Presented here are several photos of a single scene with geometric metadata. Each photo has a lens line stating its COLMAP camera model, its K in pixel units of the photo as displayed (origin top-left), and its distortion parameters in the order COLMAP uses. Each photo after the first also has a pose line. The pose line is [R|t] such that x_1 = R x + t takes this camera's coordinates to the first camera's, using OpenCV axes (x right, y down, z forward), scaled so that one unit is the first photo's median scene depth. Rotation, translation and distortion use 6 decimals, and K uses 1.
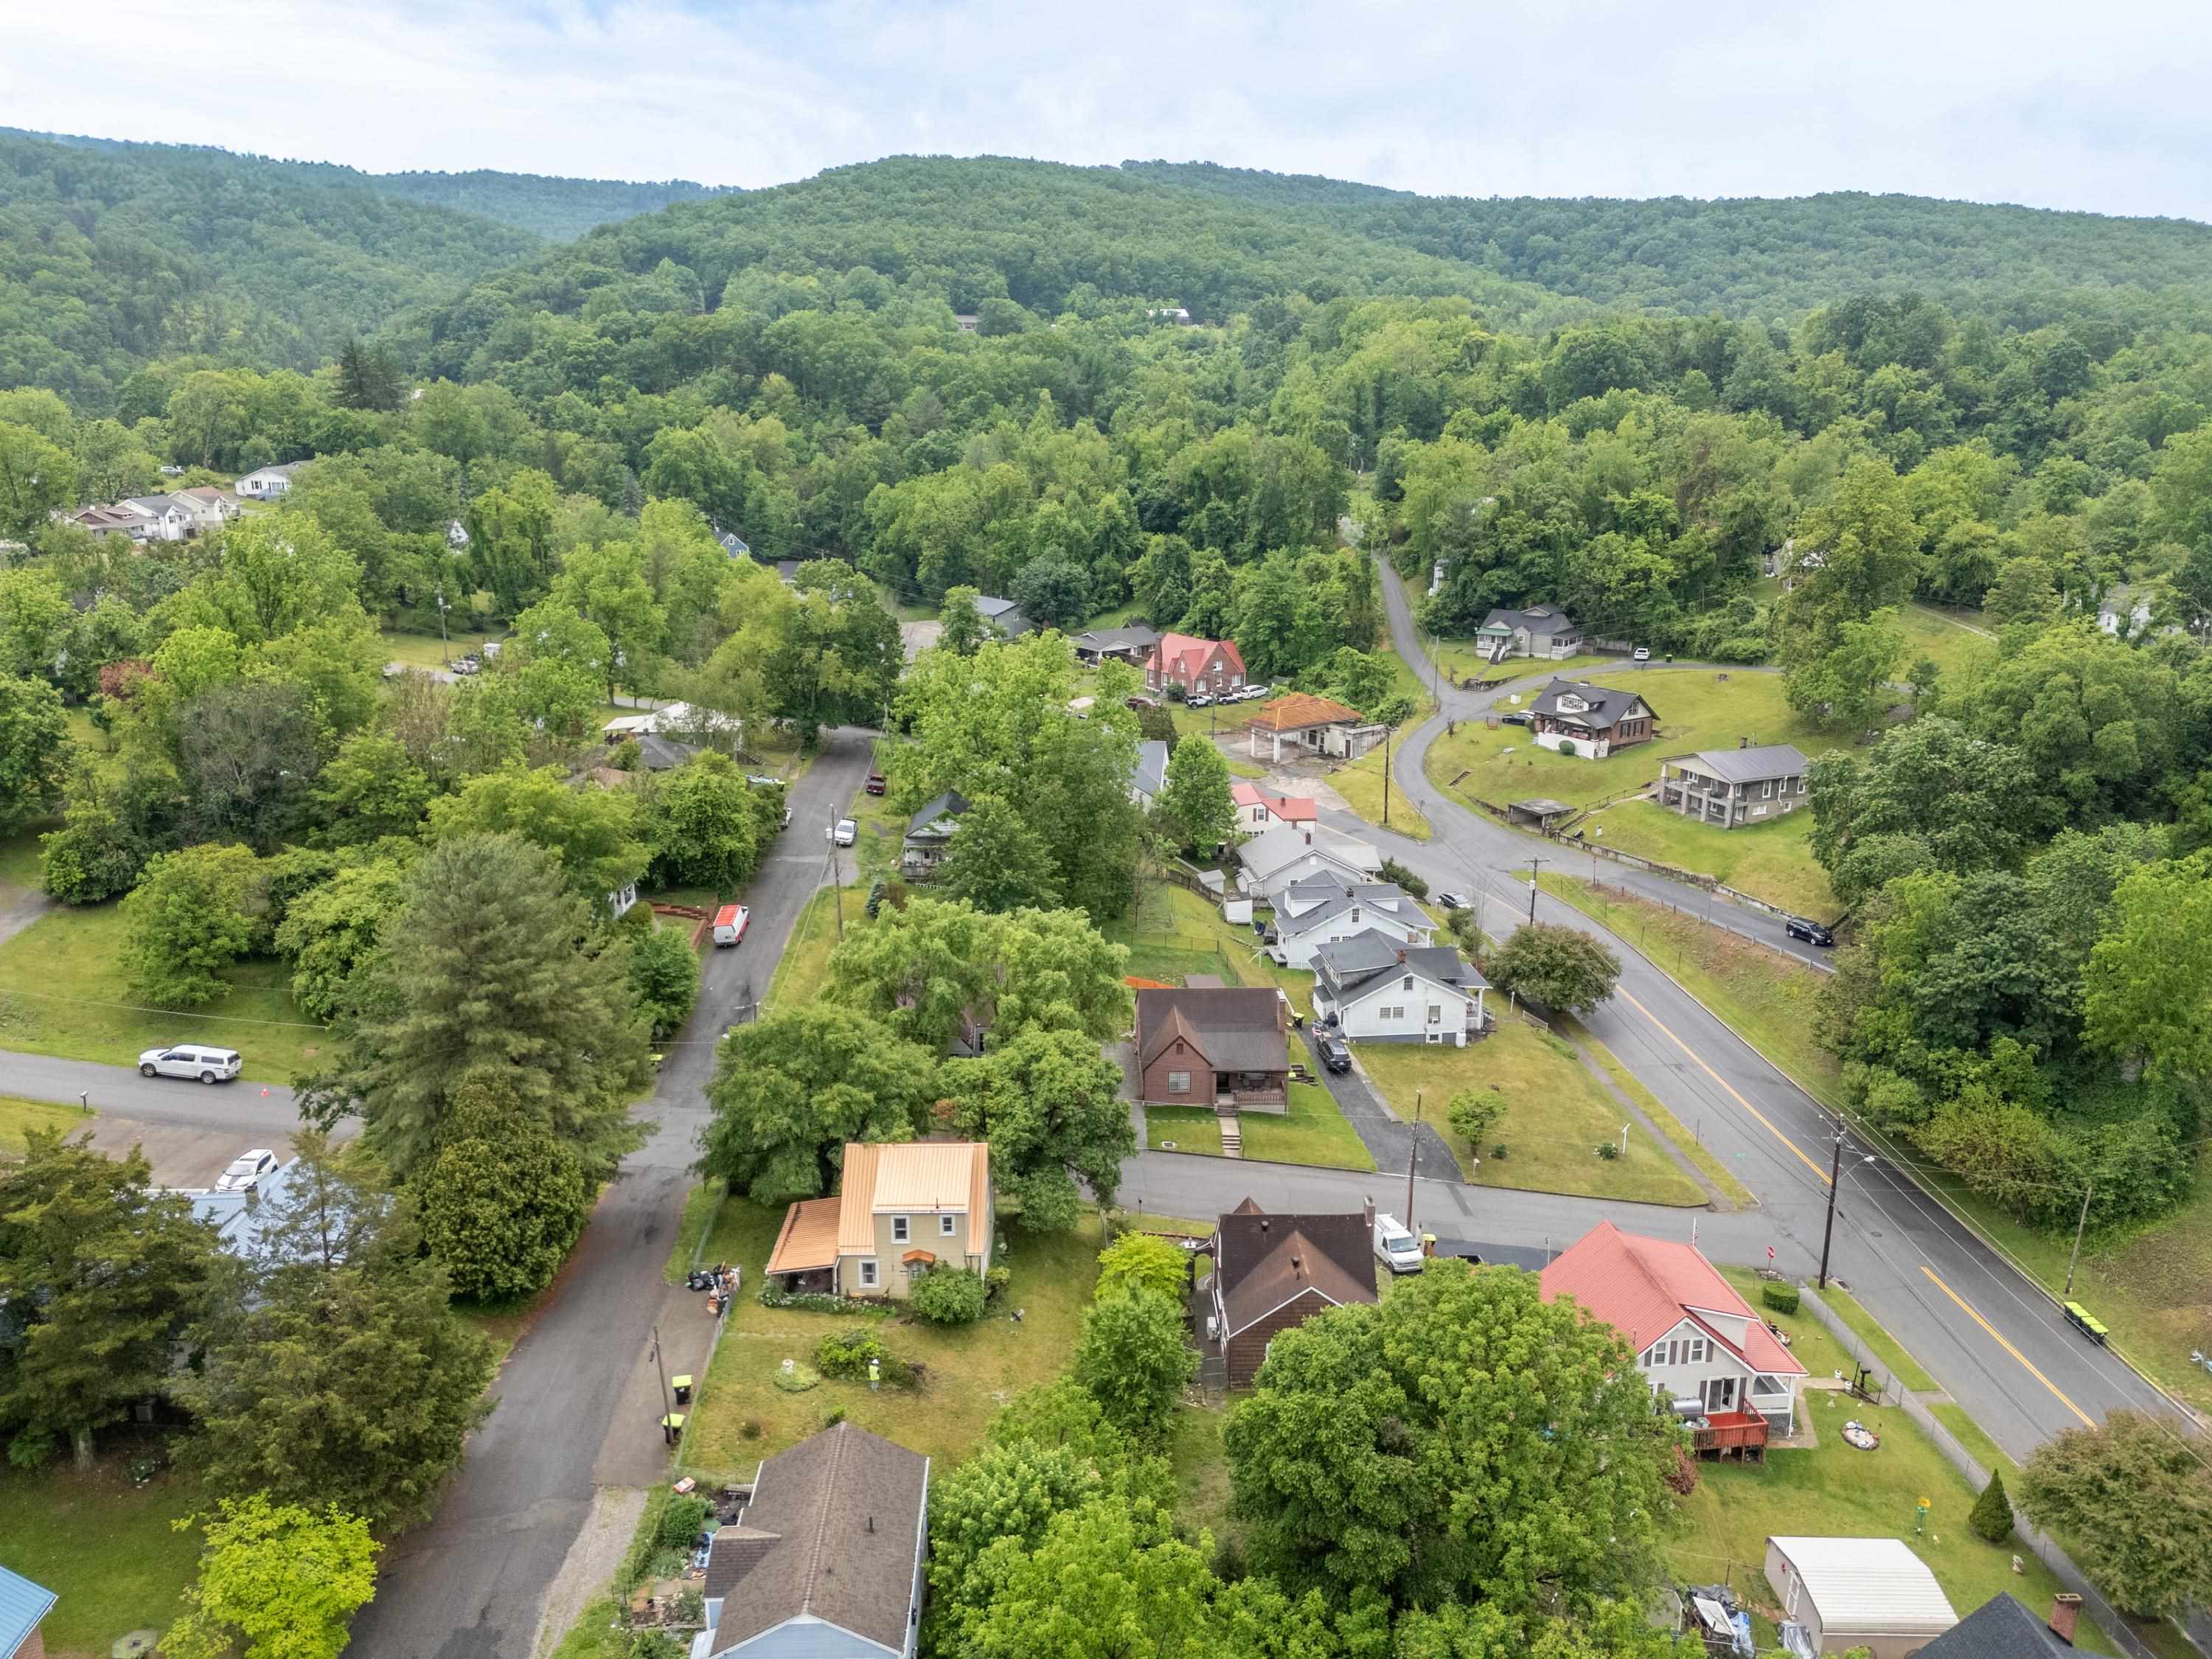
lens RADIAL K [[1623.9, 0, 1110.4], [0, 1623.9, 828.8], [0, 0, 1]] dist [0.093200, -0.096568]
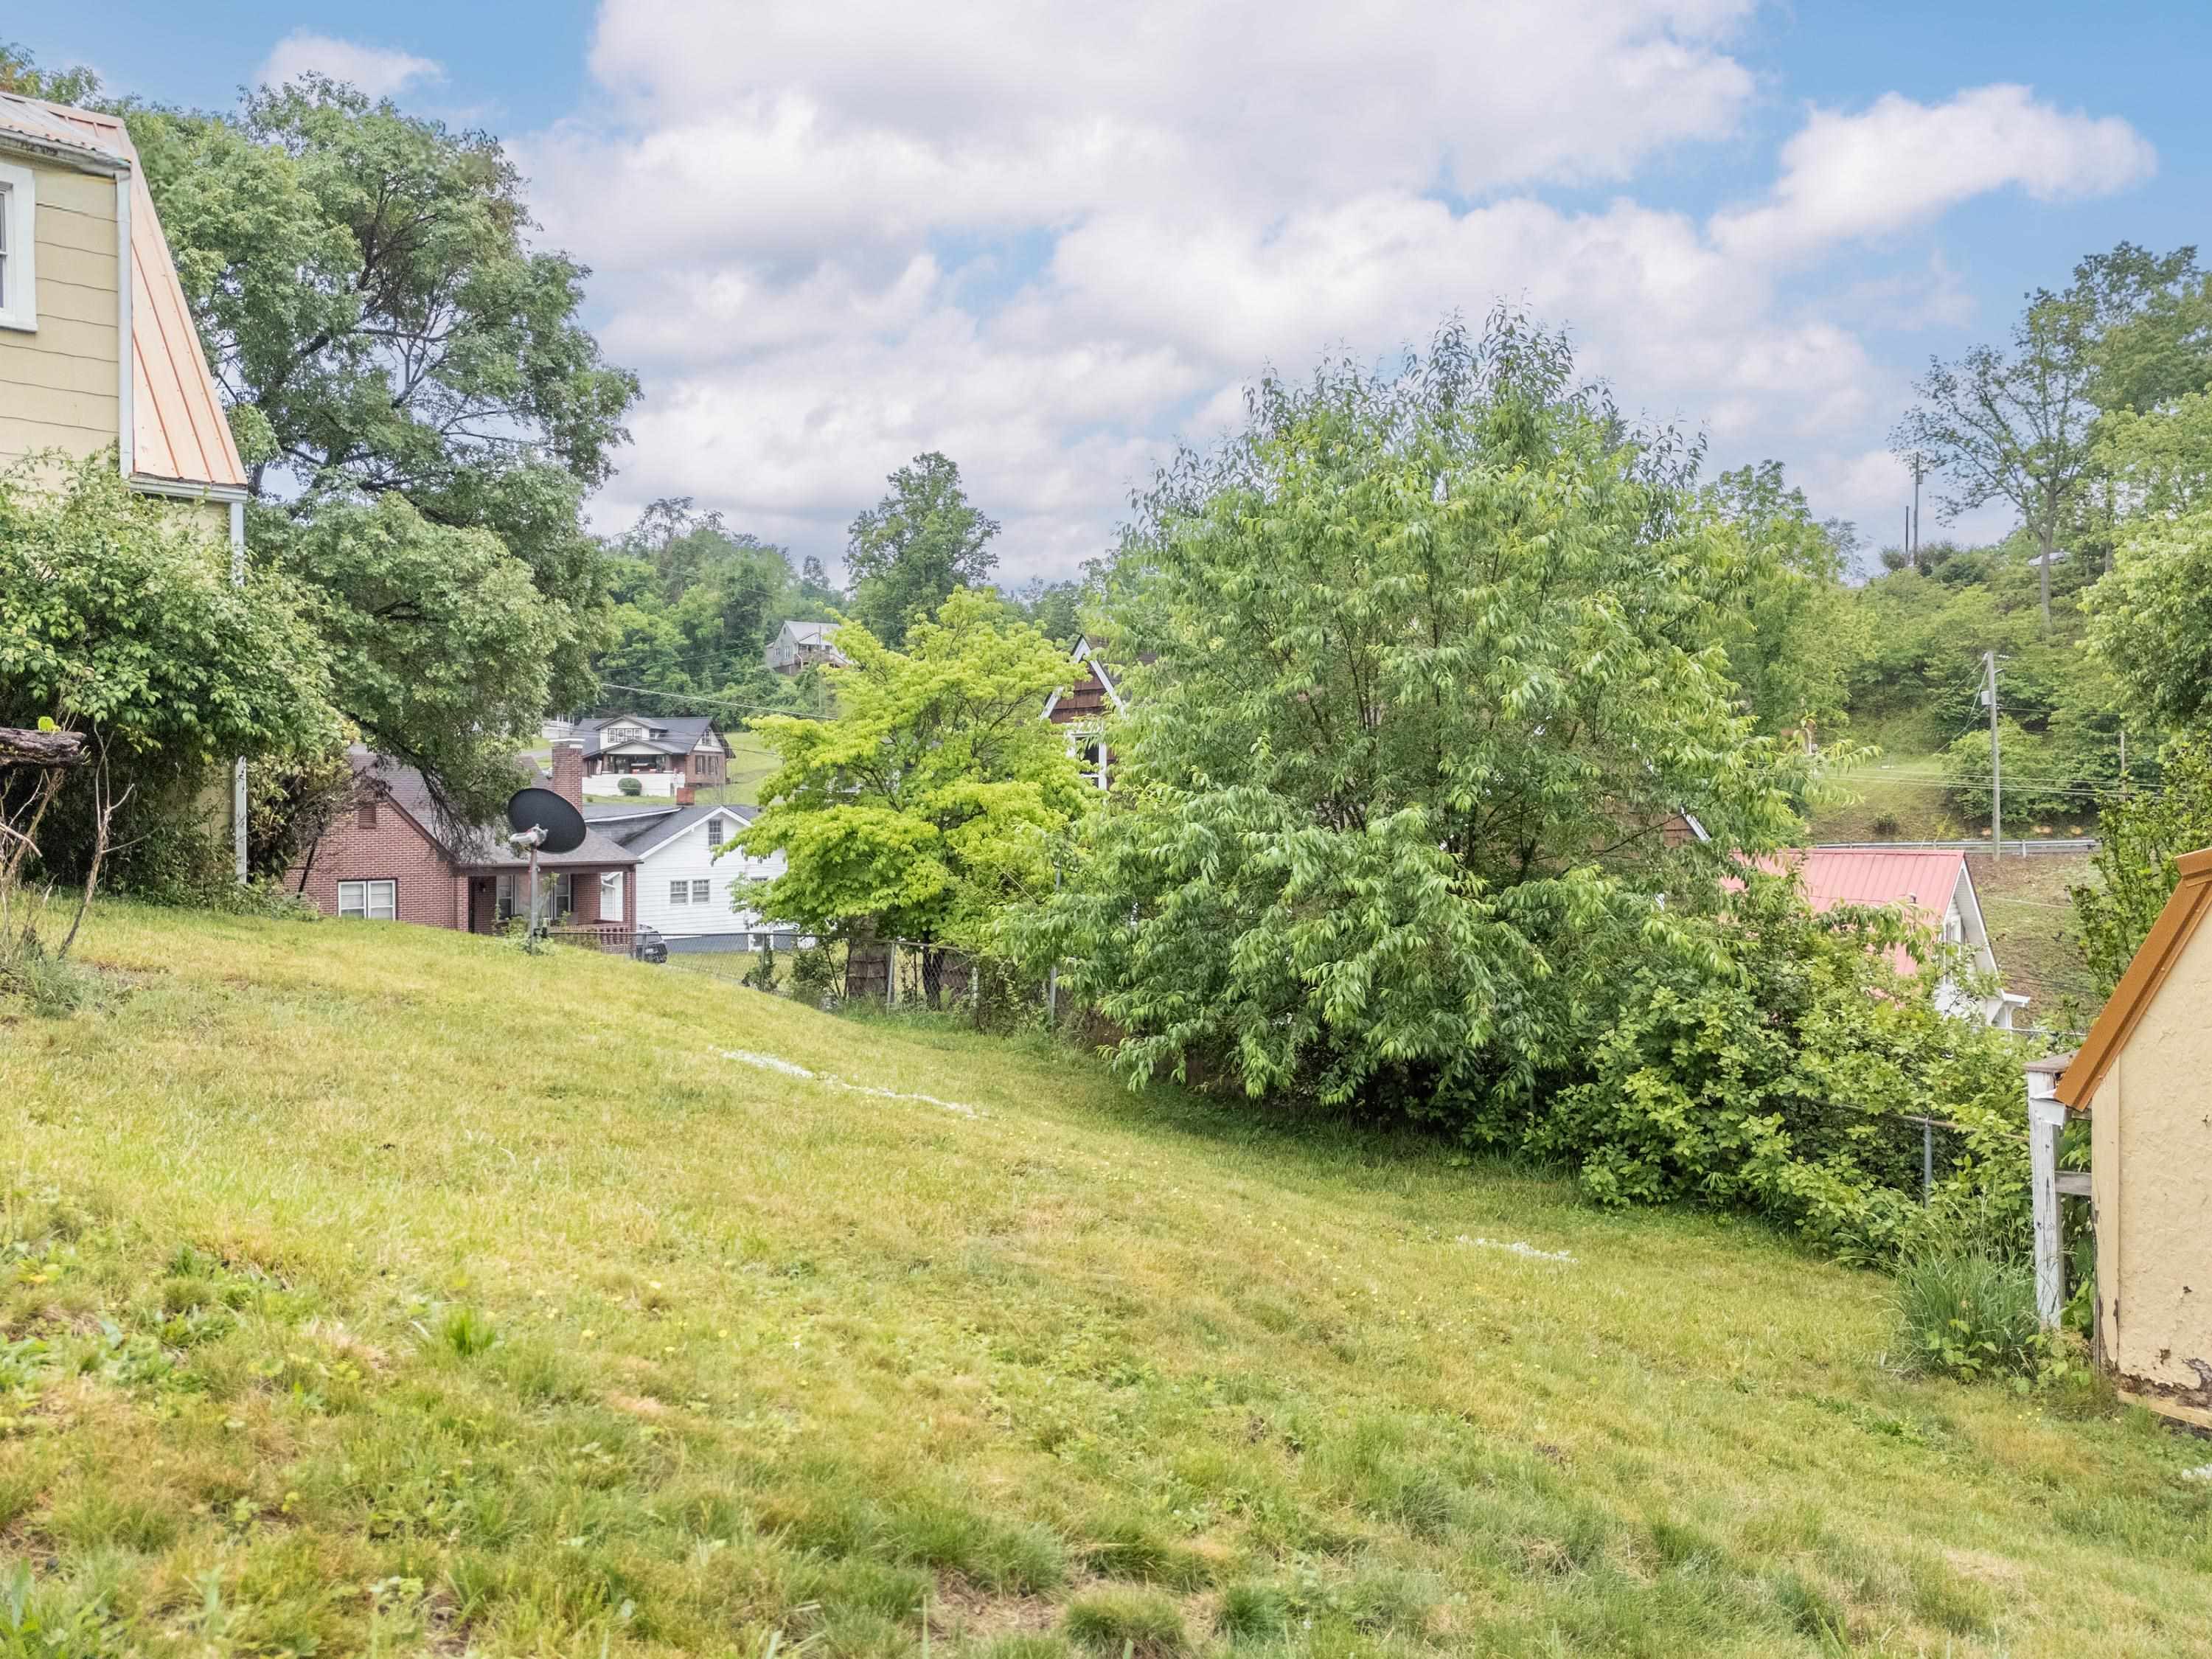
lens RADIAL K [[1623.9, 0, 1110.4], [0, 1623.9, 828.8], [0, 0, 1]] dist [0.093200, -0.096568]
pose [[0.742911, -0.014915, 0.669224, -0.070207], [0.178685, 0.967893, -0.176788, 0.190574], [-0.645101, 0.250918, 0.721724, 0.480168]]
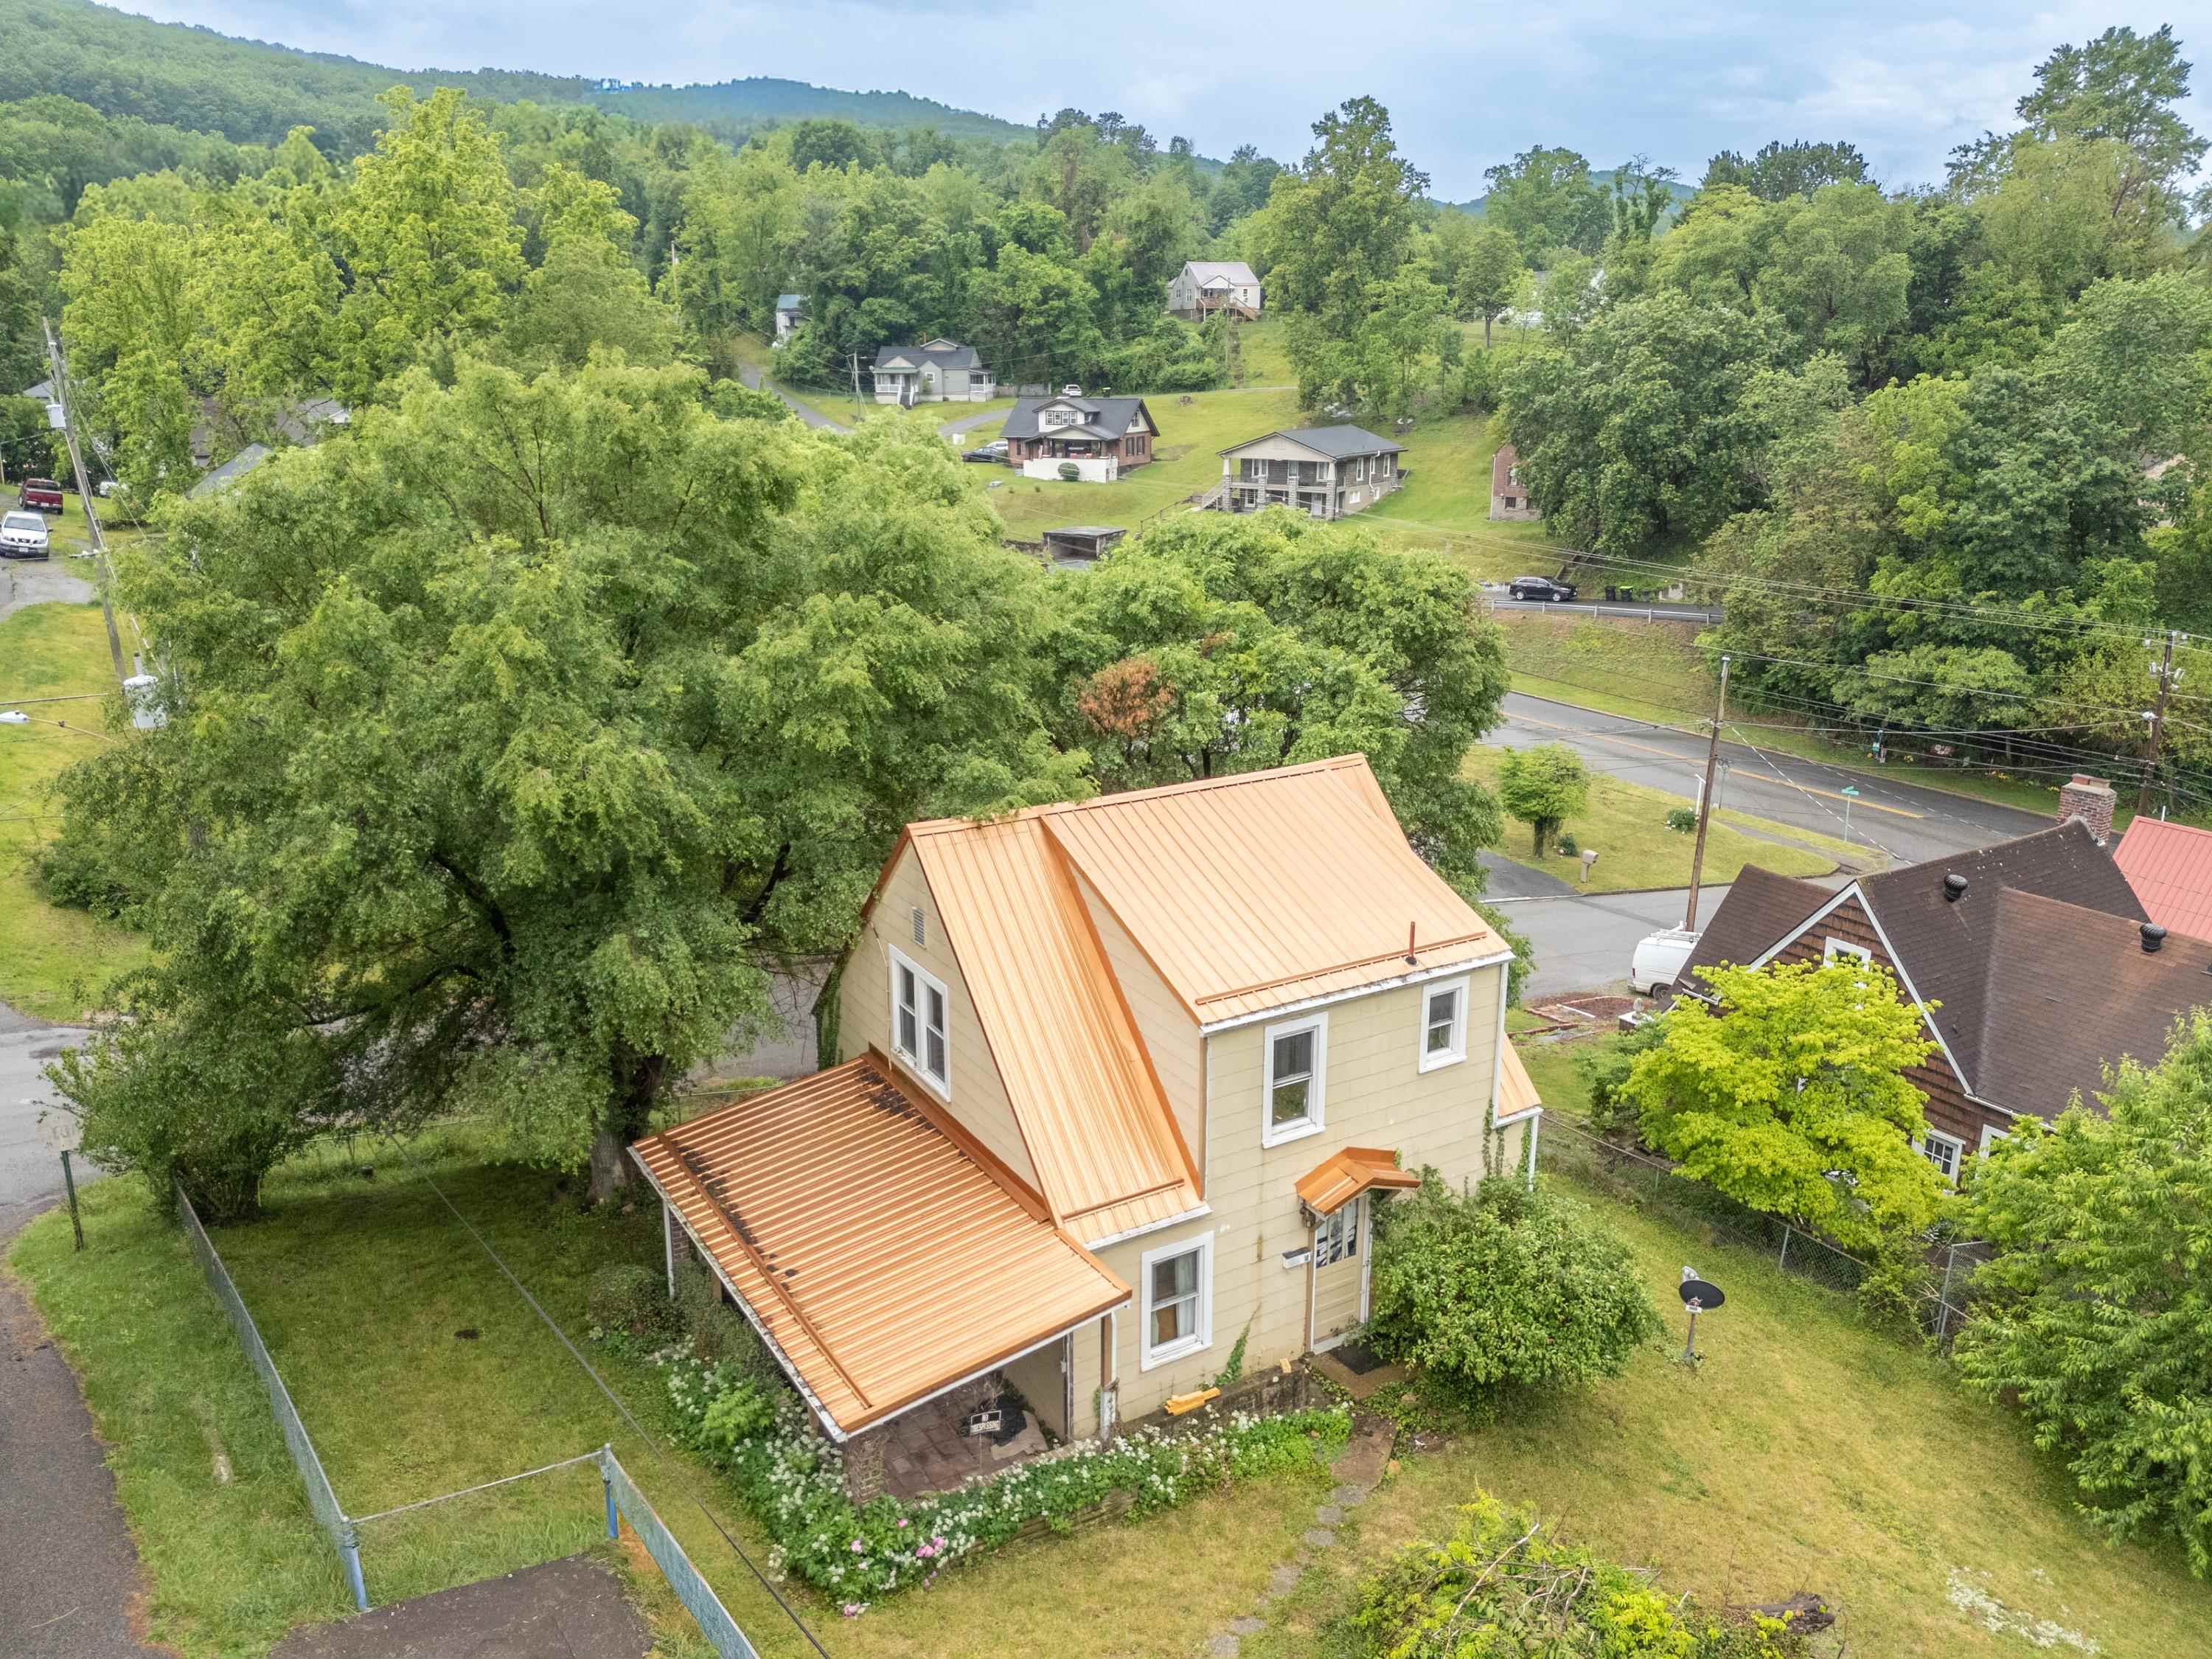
lens RADIAL K [[1623.9, 0, 1110.4], [0, 1623.9, 828.8], [0, 0, 1]] dist [0.093200, -0.096568]
pose [[0.858681, -0.147595, 0.490799, -0.149977], [0.138609, 0.988827, 0.054860, 0.108923], [-0.493412, 0.020922, 0.869544, 0.457332]]
